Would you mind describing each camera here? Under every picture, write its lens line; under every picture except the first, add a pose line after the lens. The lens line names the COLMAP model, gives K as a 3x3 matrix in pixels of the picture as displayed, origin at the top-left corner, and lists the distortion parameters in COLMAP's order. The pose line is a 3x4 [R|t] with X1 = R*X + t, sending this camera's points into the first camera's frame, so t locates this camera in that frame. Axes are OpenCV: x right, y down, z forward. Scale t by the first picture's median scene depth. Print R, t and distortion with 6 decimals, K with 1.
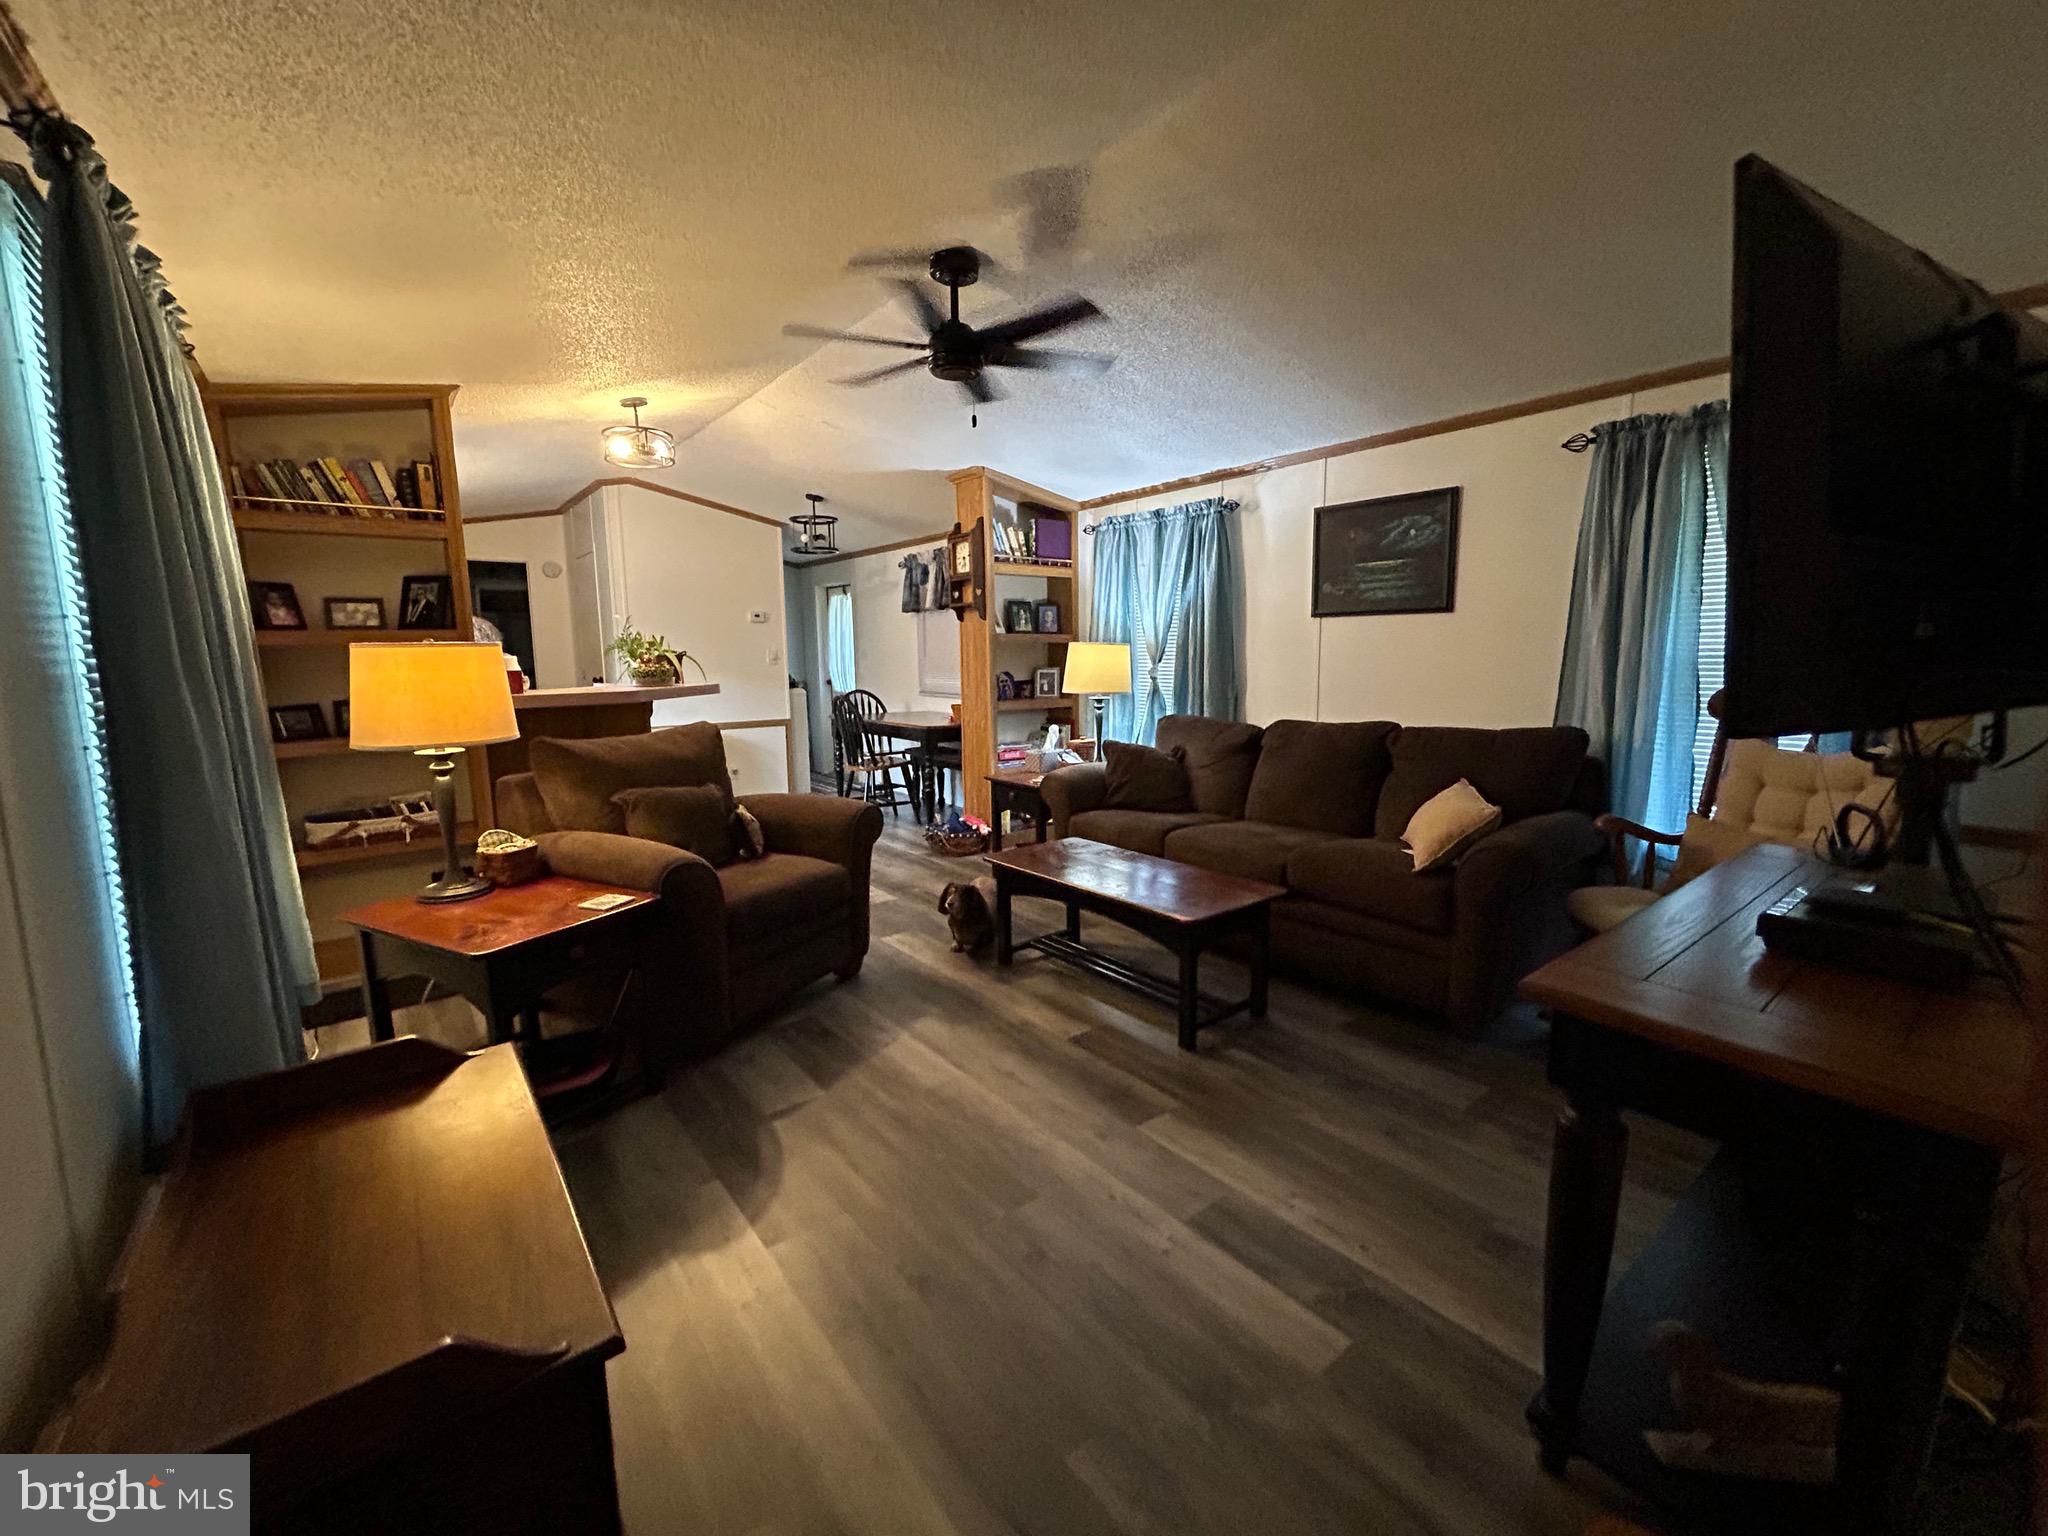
lens RADIAL K [[830.8, 0, 1027.4], [0, 830.8, 761.1], [0, 0, 1]] dist [0.000121, 0.000007]
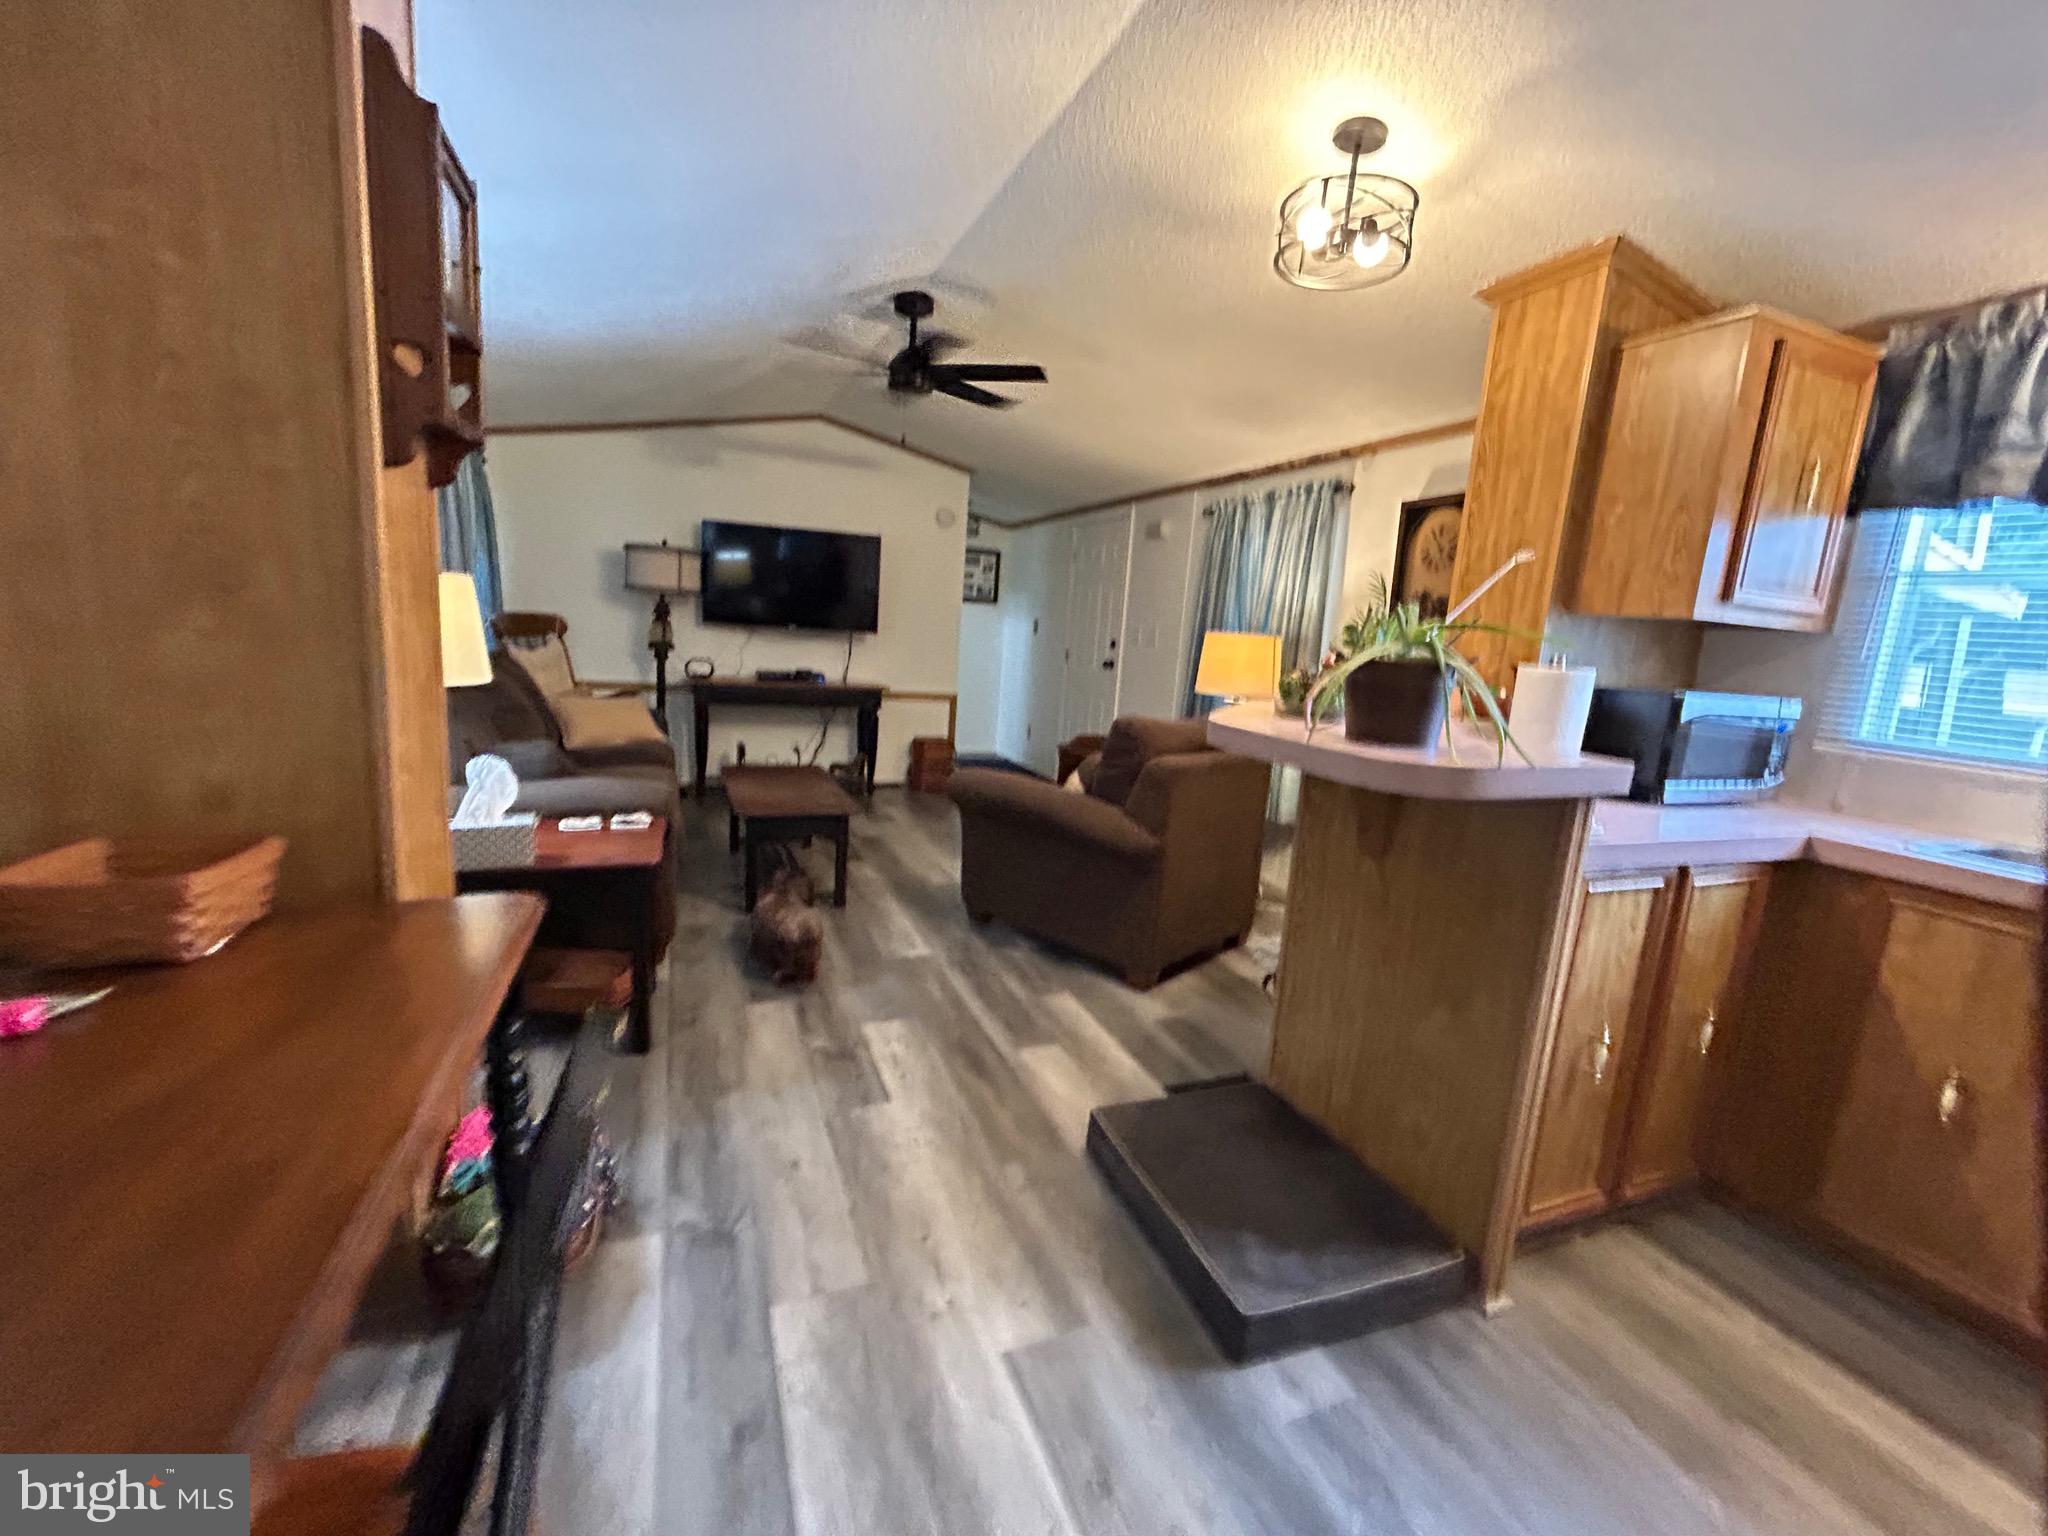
lens RADIAL K [[830.8, 0, 1026.7], [0, 830.8, 763.7], [0, 0, 1]] dist [0.001059, -0.000044]
pose [[-0.959994, -0.100217, 0.261472, -0.604980], [-0.021813, 0.957689, 0.286977, -0.289778], [-0.279169, 0.269793, -0.921562, 2.164341]]
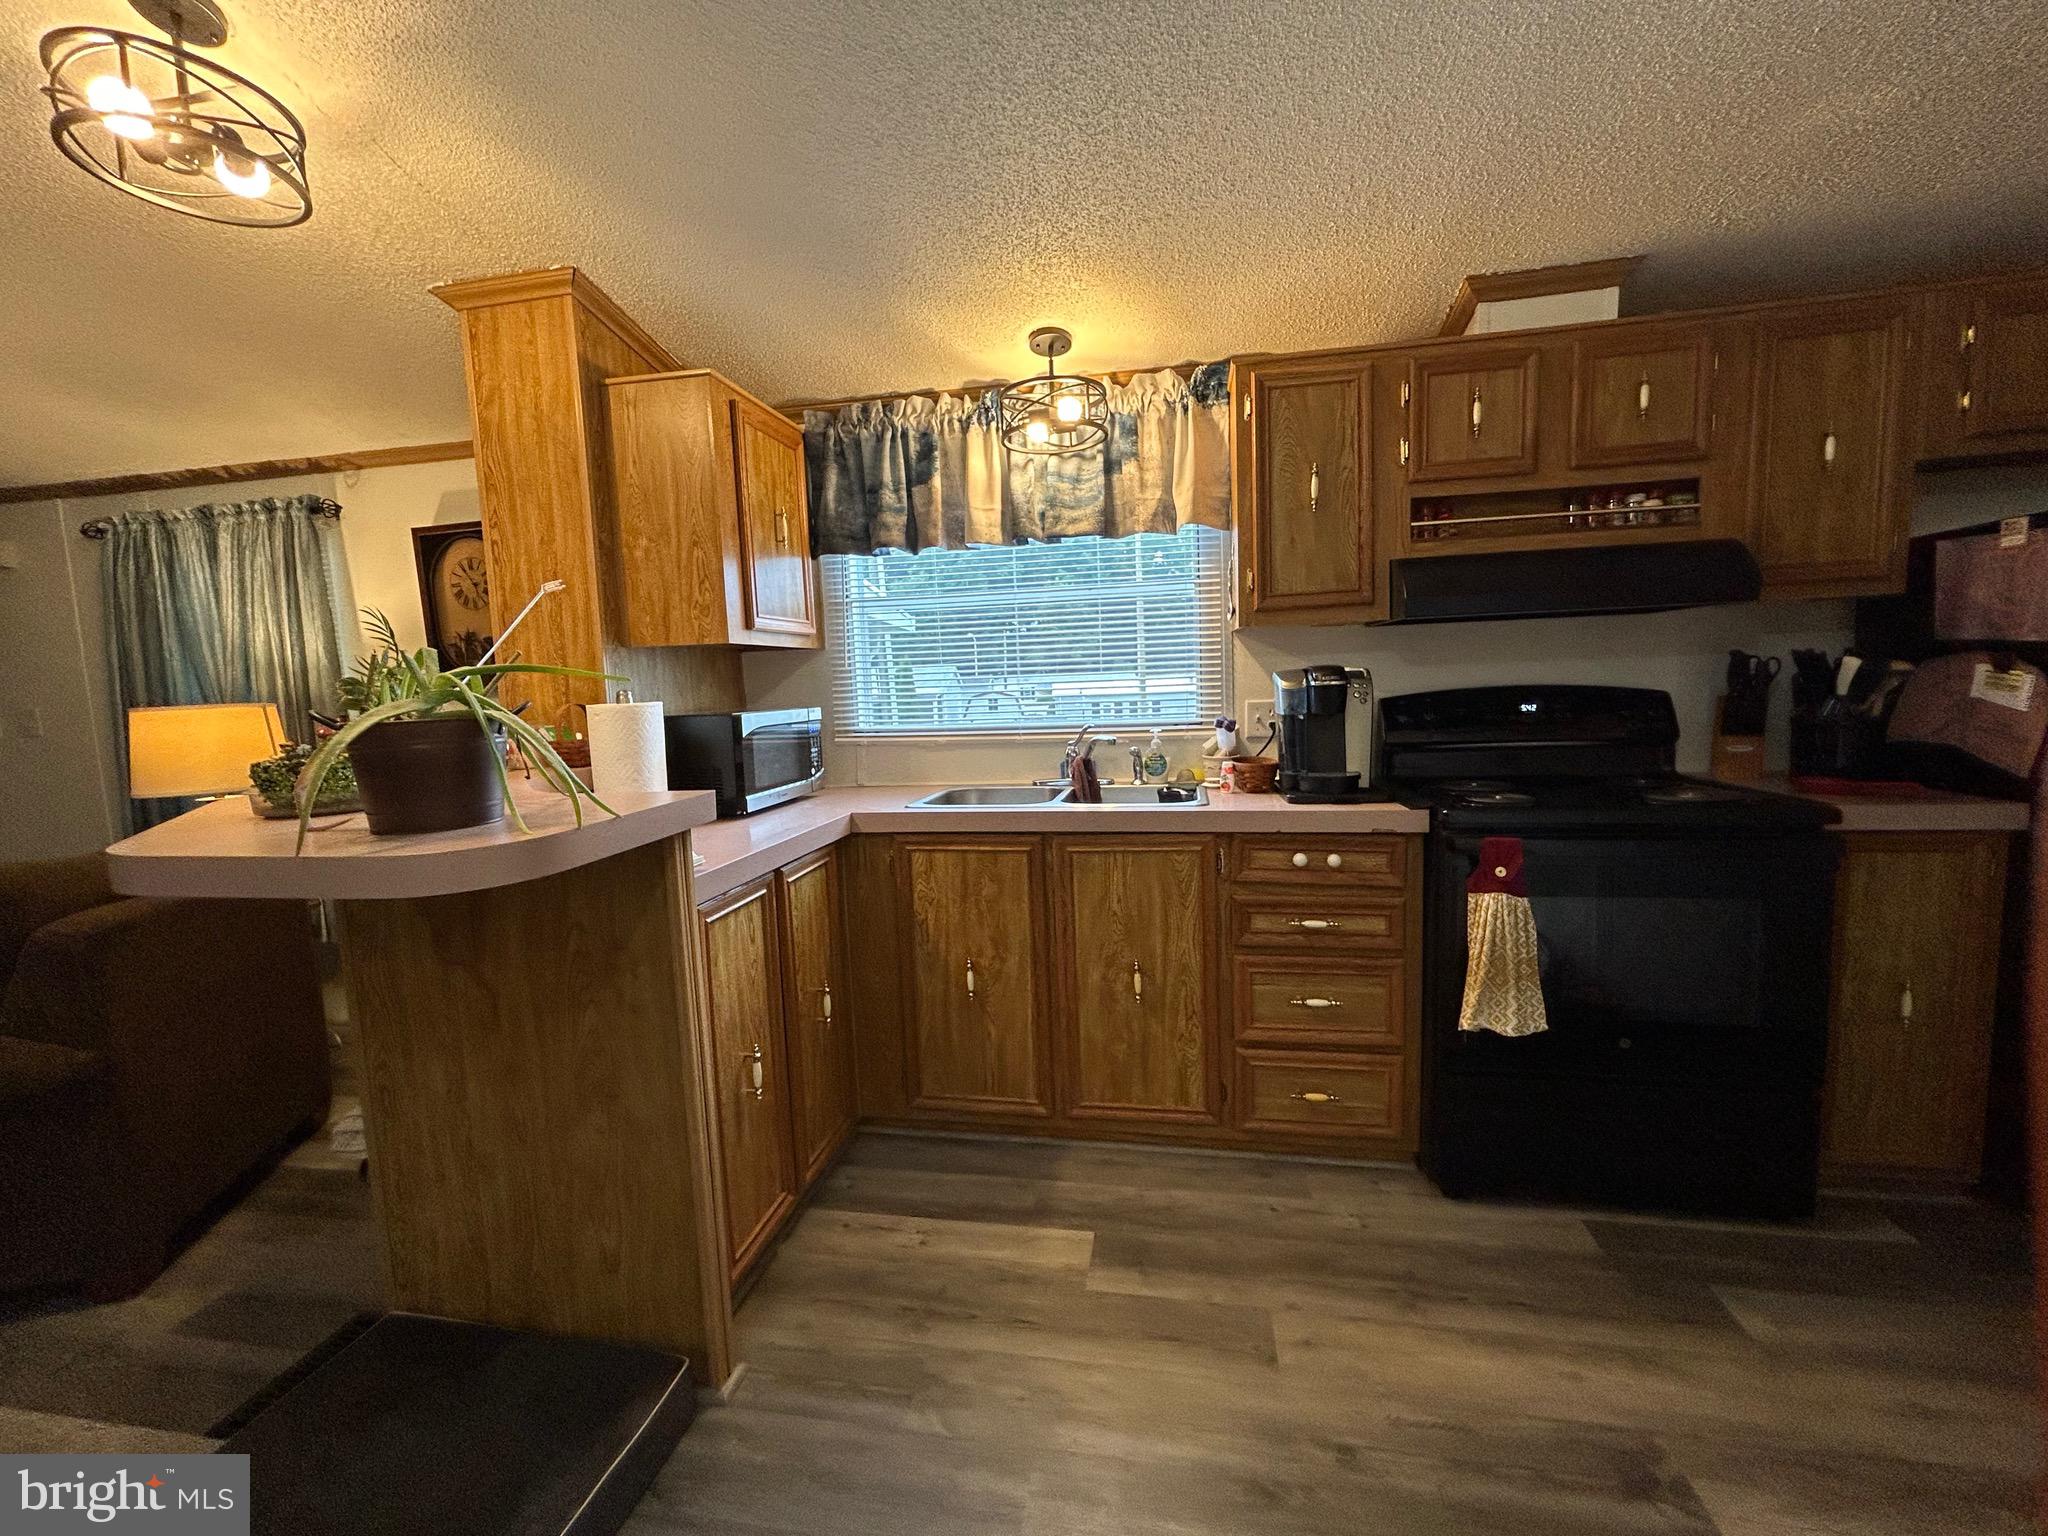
lens RADIAL K [[835.1, 0, 1025.4], [0, 835.1, 766.9], [0, 0, 1]] dist [0.000038, 0.000917]
pose [[-0.749877, 0.112117, -0.652008, -0.639922], [-0.039205, 0.976273, 0.212966, -0.282239], [0.660415, 0.185260, -0.727689, 2.088074]]
